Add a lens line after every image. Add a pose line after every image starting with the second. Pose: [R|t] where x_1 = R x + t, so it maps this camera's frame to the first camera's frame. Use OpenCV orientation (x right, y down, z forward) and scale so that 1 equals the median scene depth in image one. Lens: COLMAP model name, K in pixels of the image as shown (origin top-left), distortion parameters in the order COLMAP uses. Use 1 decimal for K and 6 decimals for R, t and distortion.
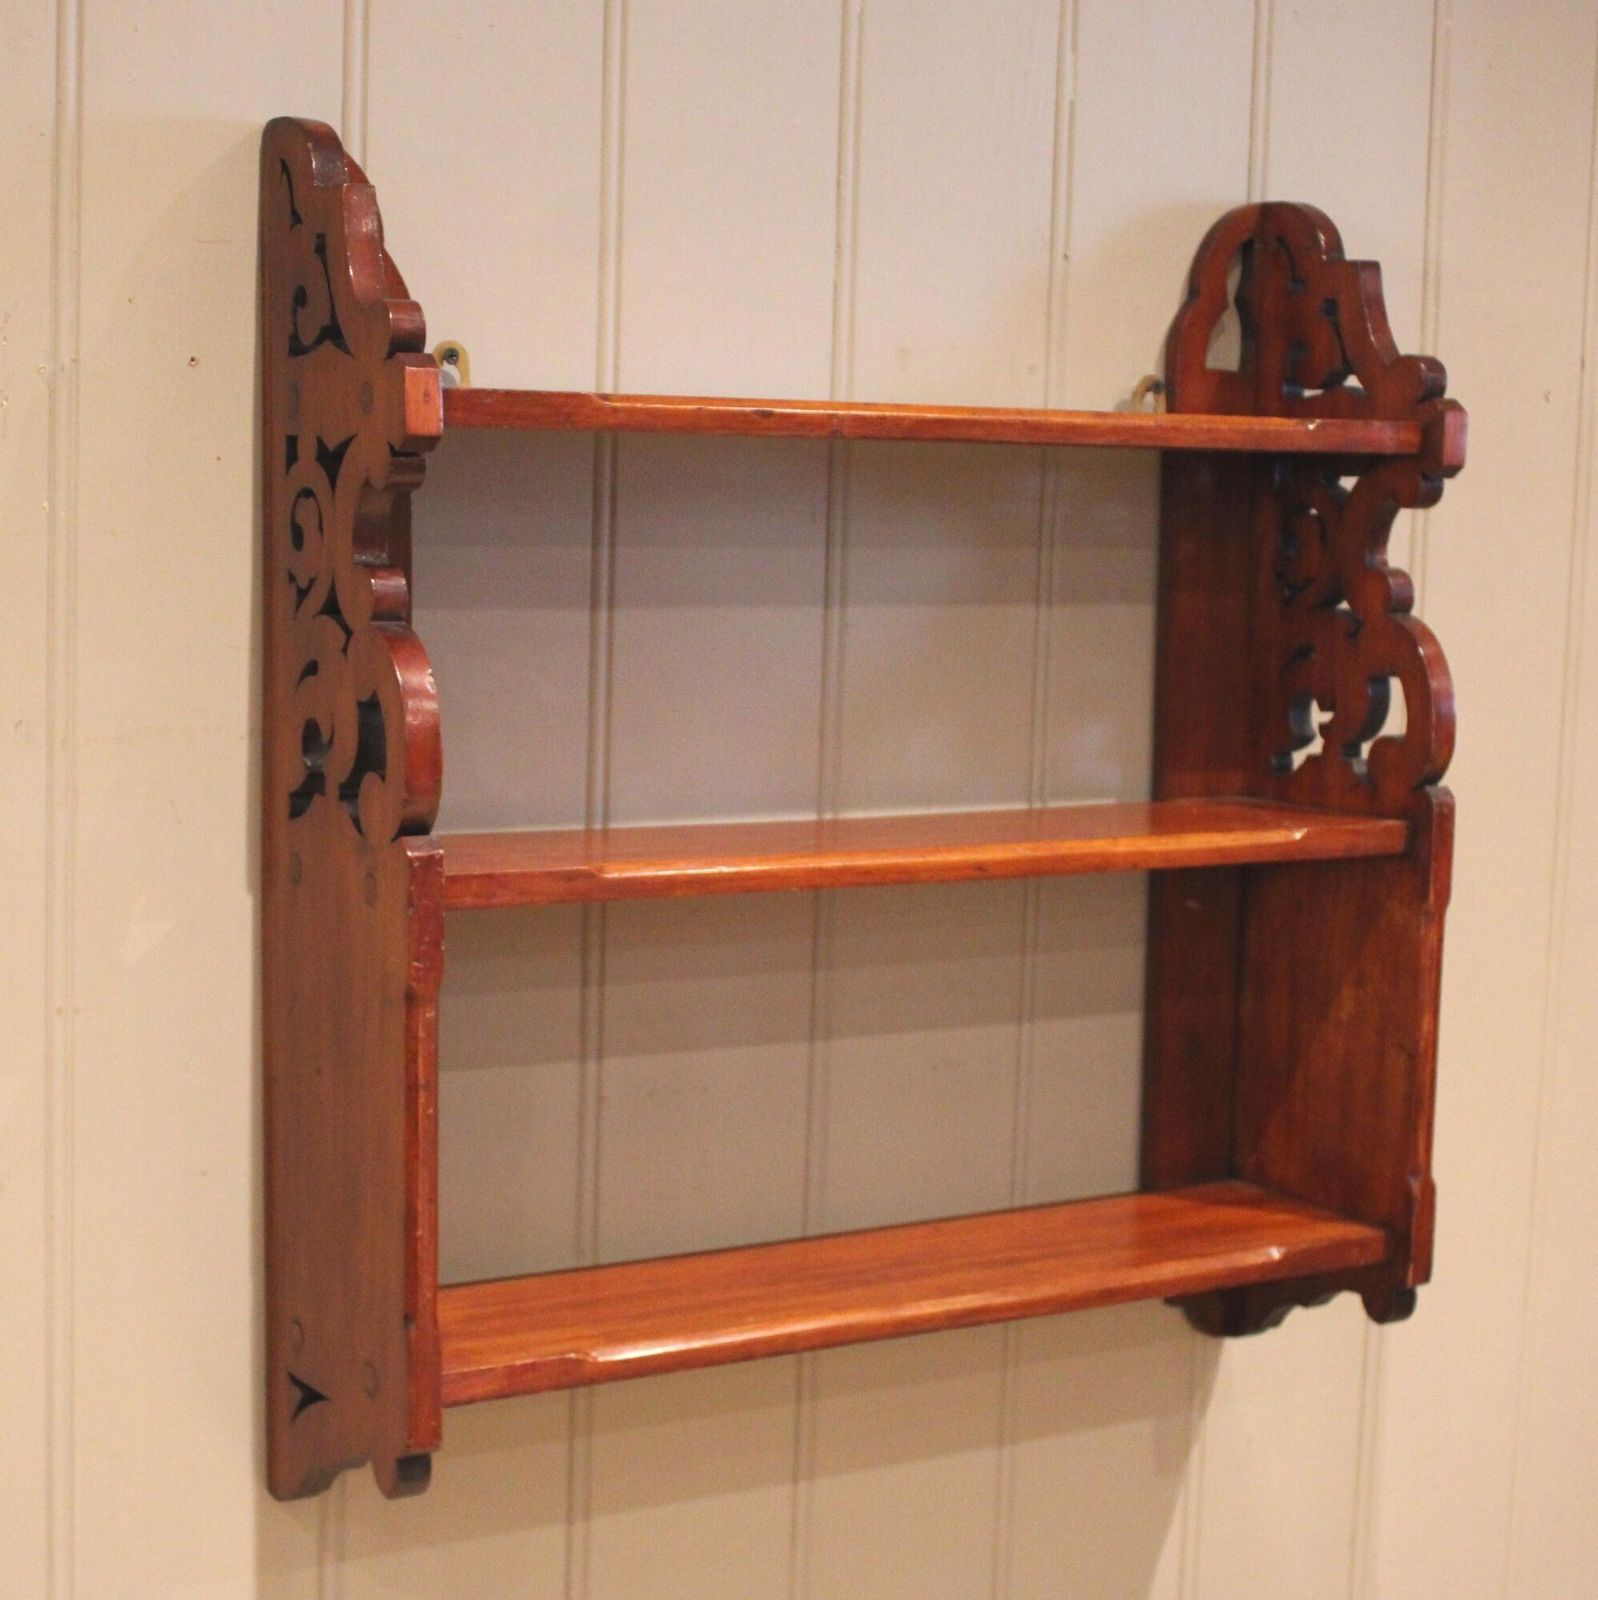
lens RADIAL K [[3020.9, 0, 737.0], [0, 3020.9, 832.5], [0, 0, 1]] dist [-0.086711, 0.000000]
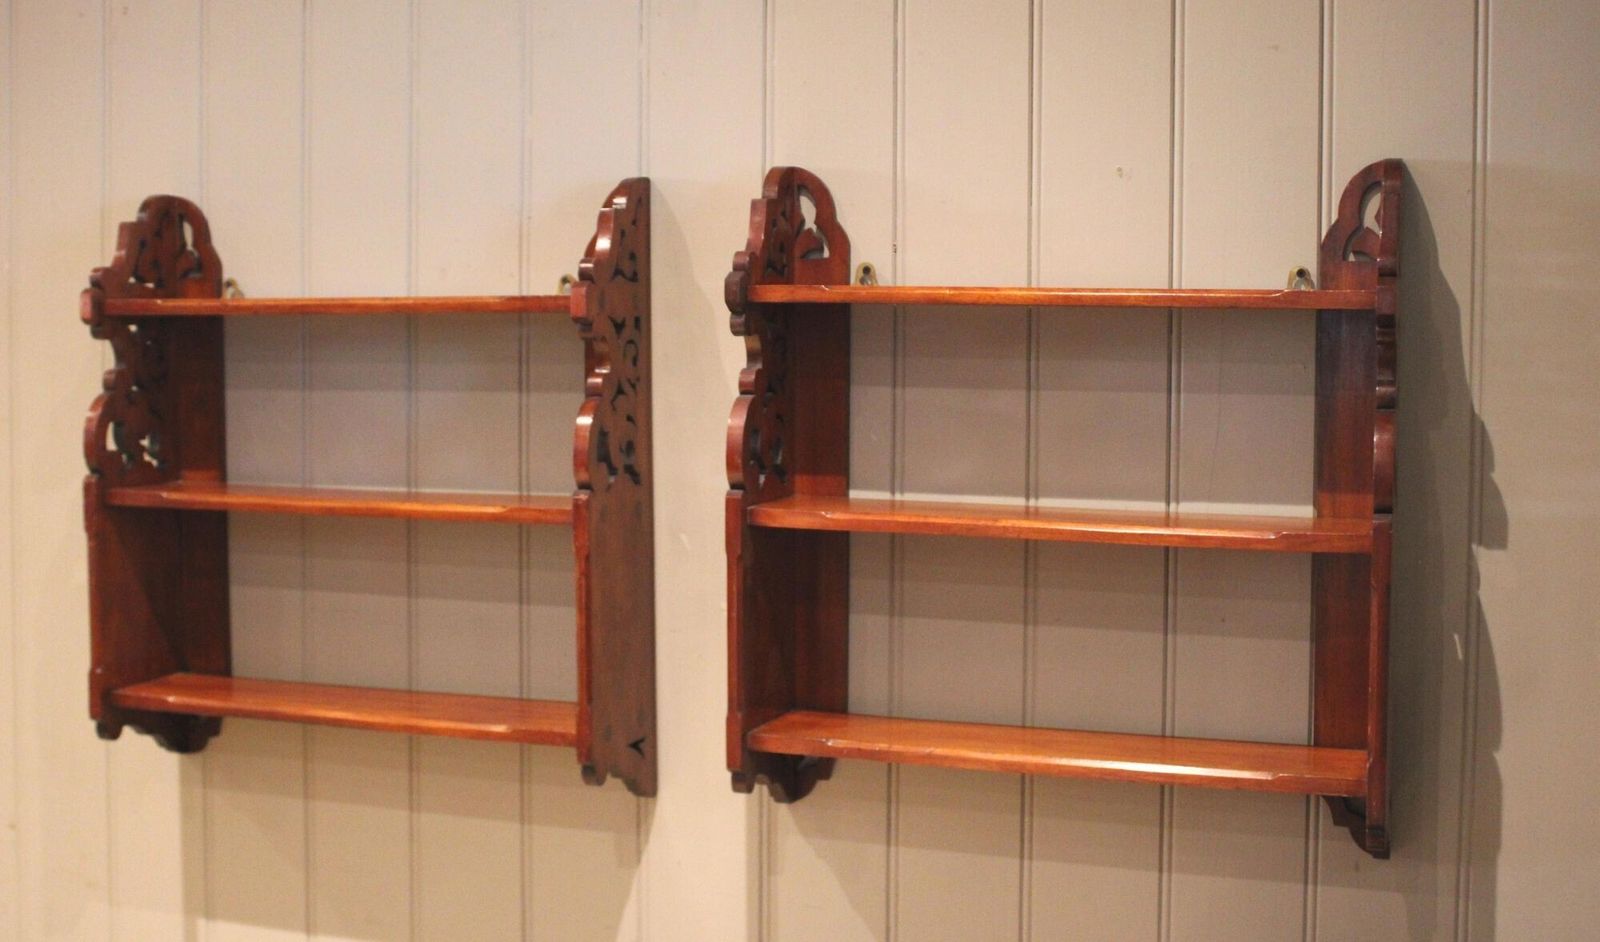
lens RADIAL K [[2055.1, 0, 799.2], [0, 2055.1, 424.5], [0, 0, 1]] dist [-0.086392, 0.000000]
pose [[0.615965, 0.017246, -0.787585, 1.400107], [-0.077702, 0.996215, -0.038956, -0.017356], [0.783932, 0.085192, 0.614973, 0.344445]]
